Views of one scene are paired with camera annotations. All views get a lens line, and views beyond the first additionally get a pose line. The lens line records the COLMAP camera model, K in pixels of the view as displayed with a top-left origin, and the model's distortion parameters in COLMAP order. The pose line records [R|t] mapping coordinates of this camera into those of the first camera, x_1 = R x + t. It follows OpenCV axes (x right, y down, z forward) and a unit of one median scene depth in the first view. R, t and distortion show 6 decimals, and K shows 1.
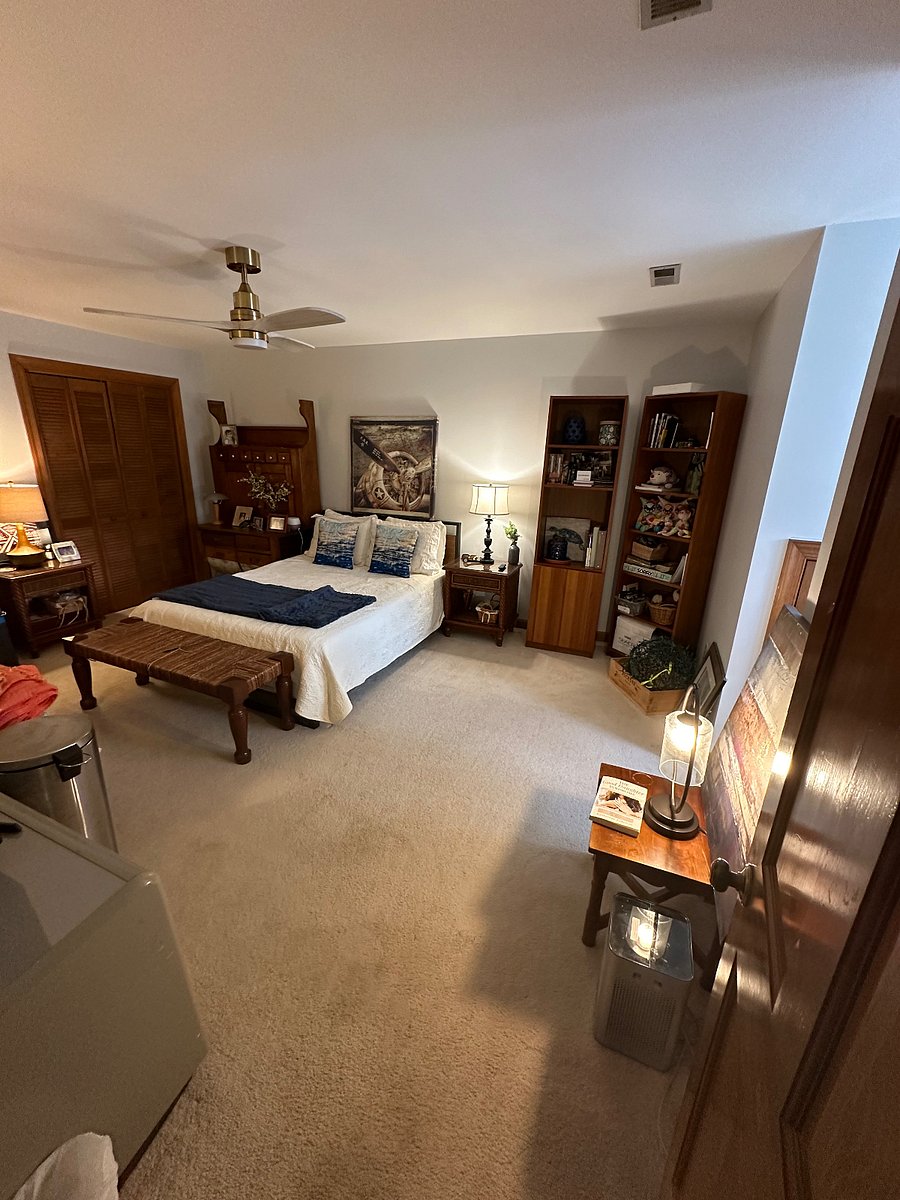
lens RADIAL K [[478.9, 0, 450.6], [0, 478.9, 602.8], [0, 0, 1]] dist [-0.003555, -0.000355]
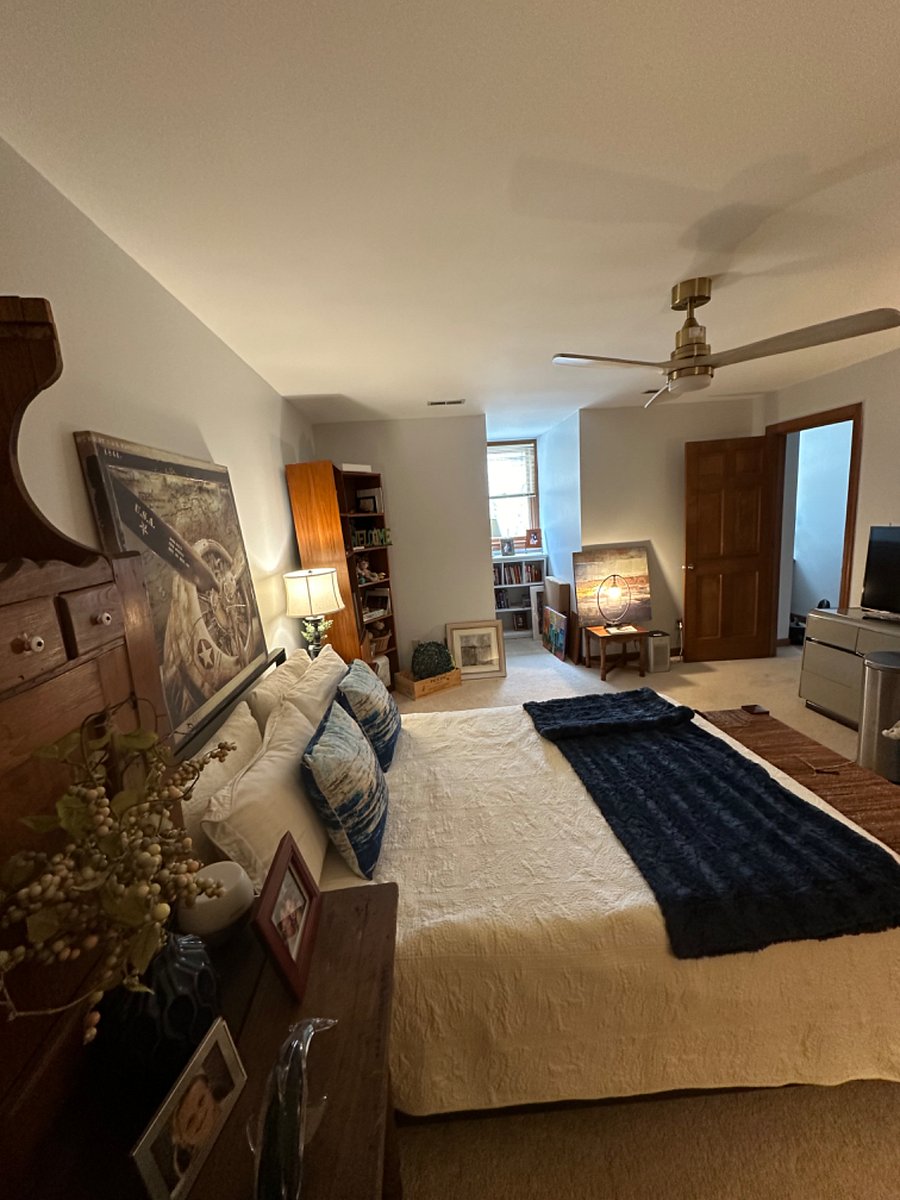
lens RADIAL K [[478.9, 0, 450.2], [0, 478.9, 600.2], [0, 0, 1]] dist [-0.003555, -0.000355]
pose [[-0.451358, -0.156621, 0.878491, -0.562922], [0.325173, 0.887917, 0.325371, -0.333106], [-0.830987, 0.432520, -0.349839, 0.985410]]
